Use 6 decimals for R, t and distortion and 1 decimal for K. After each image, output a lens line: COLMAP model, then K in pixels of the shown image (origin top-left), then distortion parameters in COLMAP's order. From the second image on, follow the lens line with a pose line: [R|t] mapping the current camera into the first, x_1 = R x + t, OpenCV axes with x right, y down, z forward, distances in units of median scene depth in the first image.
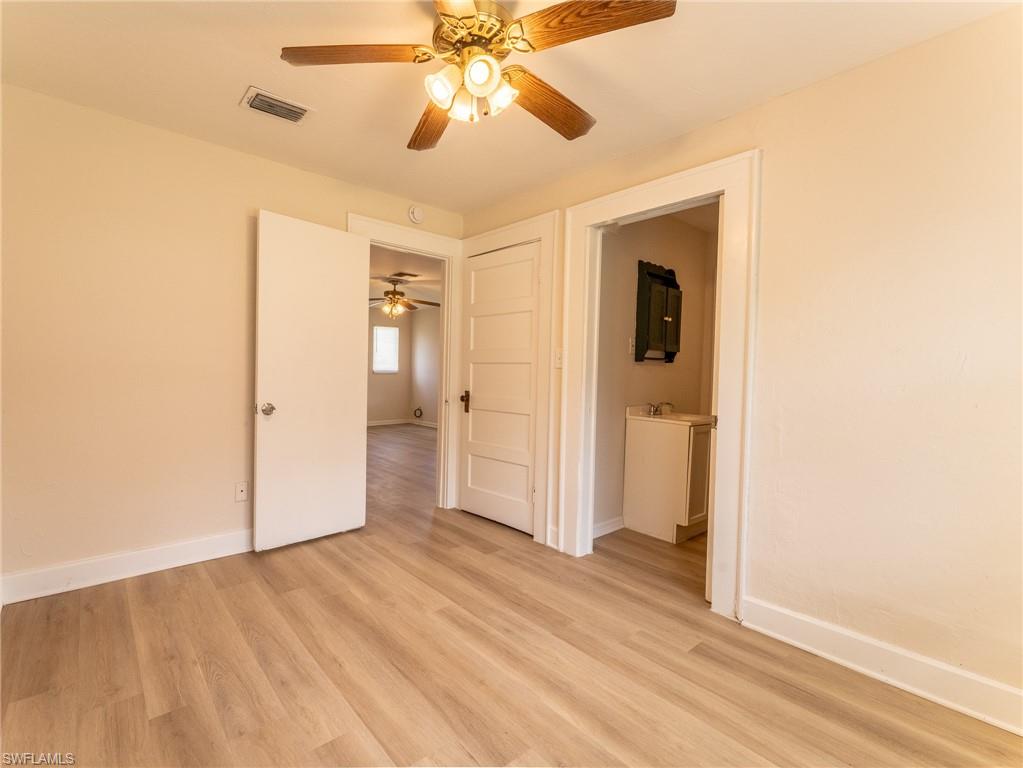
lens RADIAL K [[487.8, 0, 511.5], [0, 487.8, 384.0], [0, 0, 1]] dist [-0.000561, -0.000489]
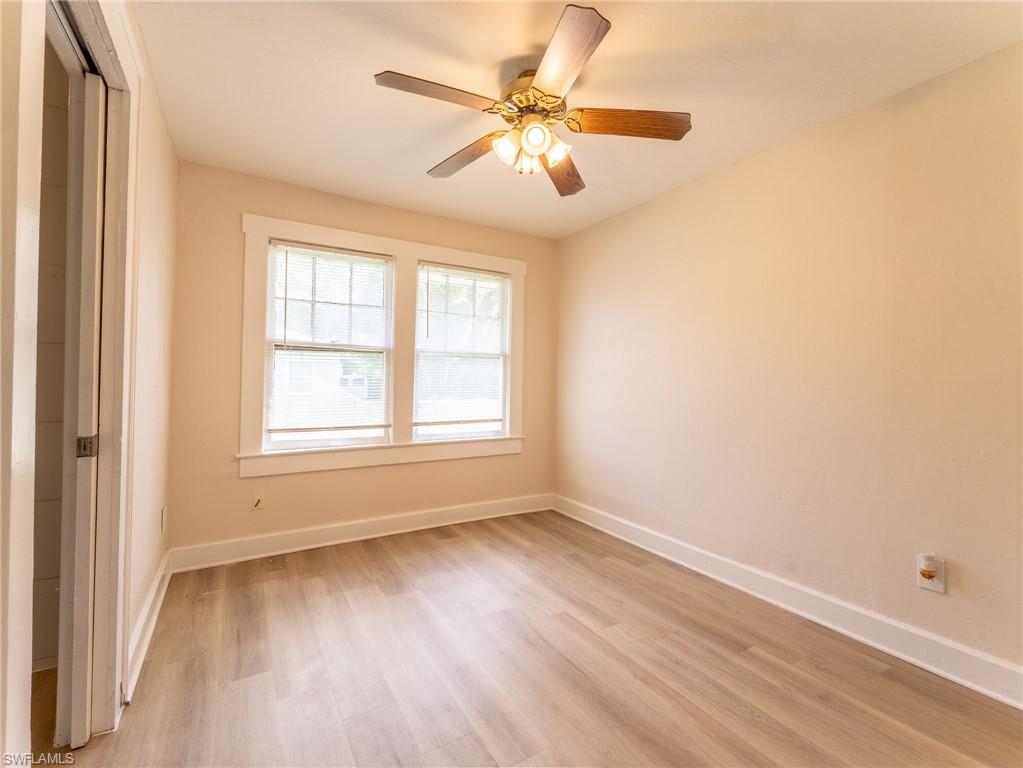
lens RADIAL K [[487.8, 0, 511.5], [0, 487.8, 384.0], [0, 0, 1]] dist [-0.000561, -0.000489]
pose [[-0.968296, -0.043016, 0.246073, -0.342709], [-0.033891, 0.998576, 0.041197, -0.059013], [-0.247495, 0.031552, -0.968375, 2.127851]]
